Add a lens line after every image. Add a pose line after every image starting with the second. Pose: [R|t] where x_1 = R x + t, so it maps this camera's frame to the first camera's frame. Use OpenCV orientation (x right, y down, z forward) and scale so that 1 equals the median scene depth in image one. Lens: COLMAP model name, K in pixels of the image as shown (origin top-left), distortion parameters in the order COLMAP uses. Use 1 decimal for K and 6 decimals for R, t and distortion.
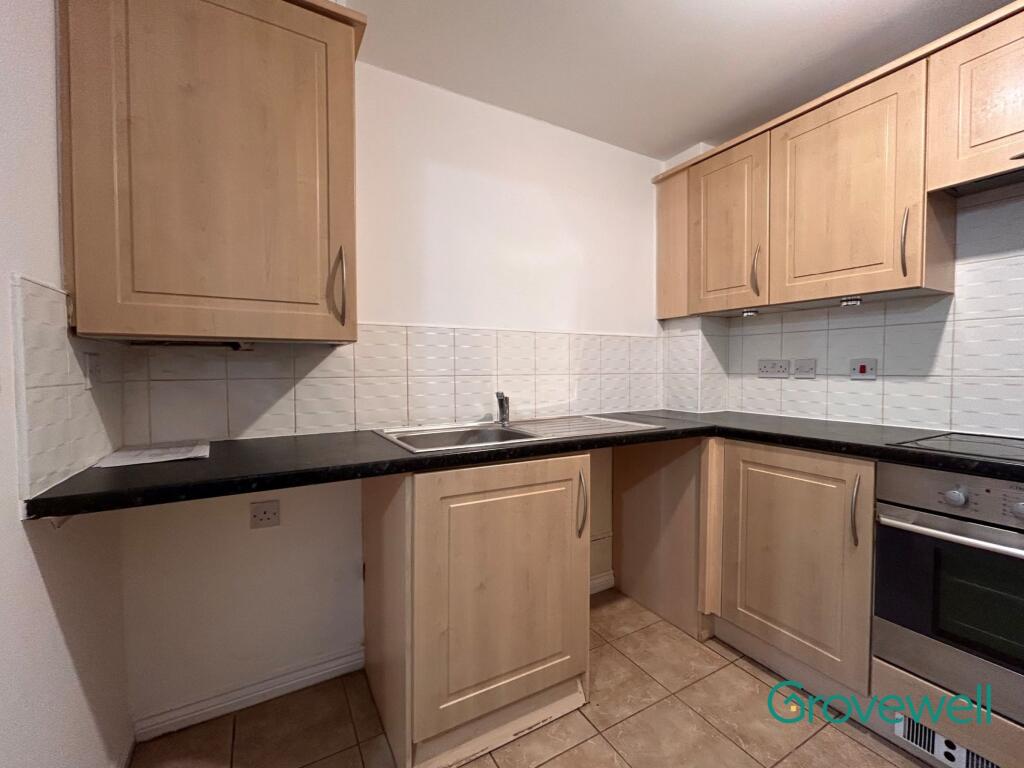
lens RADIAL K [[430.3, 0, 526.1], [0, 430.3, 382.6], [0, 0, 1]] dist [0.002670, -0.000302]
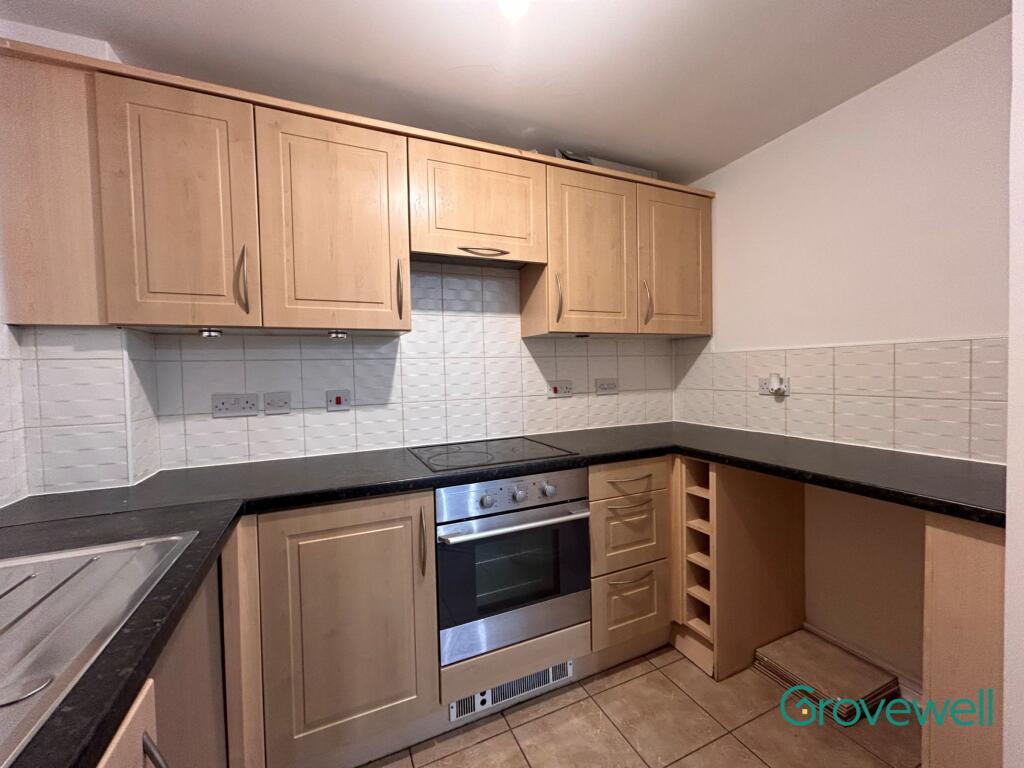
lens RADIAL K [[406.9, 0, 507.4], [0, 406.9, 384.9], [0, 0, 1]] dist [0.004081, -0.000851]
pose [[0.136760, -0.030253, 0.990142, -0.127967], [0.063327, 0.997756, 0.021739, -0.068223], [-0.988578, 0.059730, 0.138369, 0.501004]]
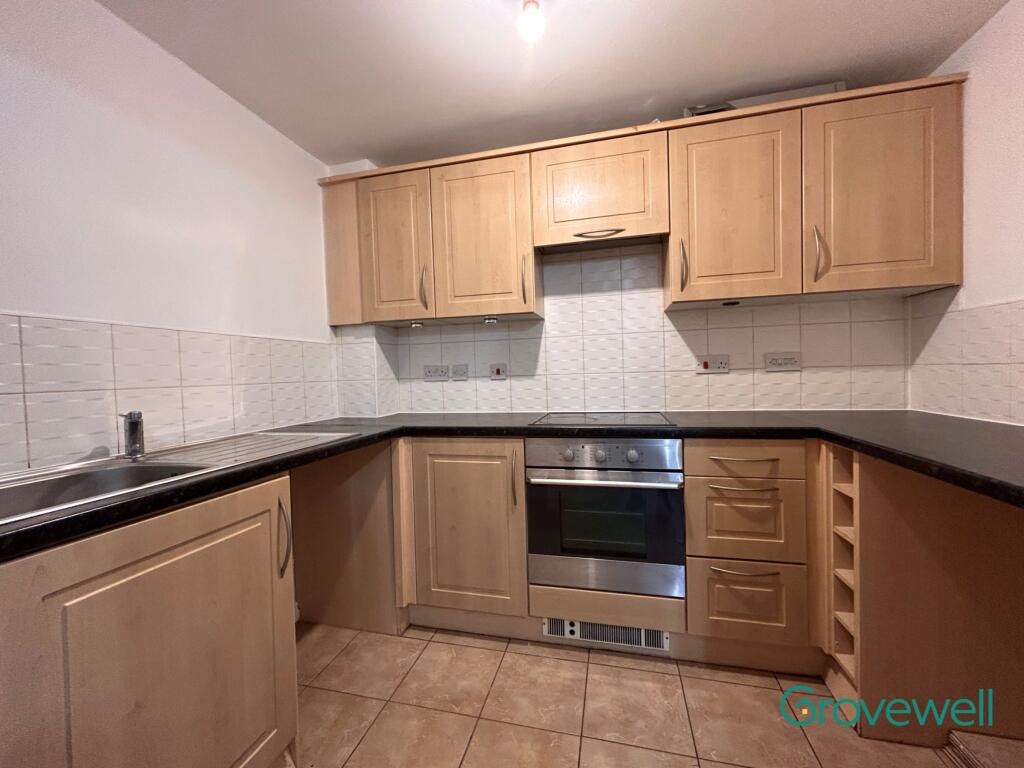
lens RADIAL K [[406.9, 0, 508.6], [0, 406.9, 381.9], [0, 0, 1]] dist [0.004081, -0.000851]
pose [[0.709736, -0.035626, 0.703566, -0.083094], [0.053011, 0.998590, -0.002910, 0.006202], [-0.702470, 0.039362, 0.710624, 0.095097]]
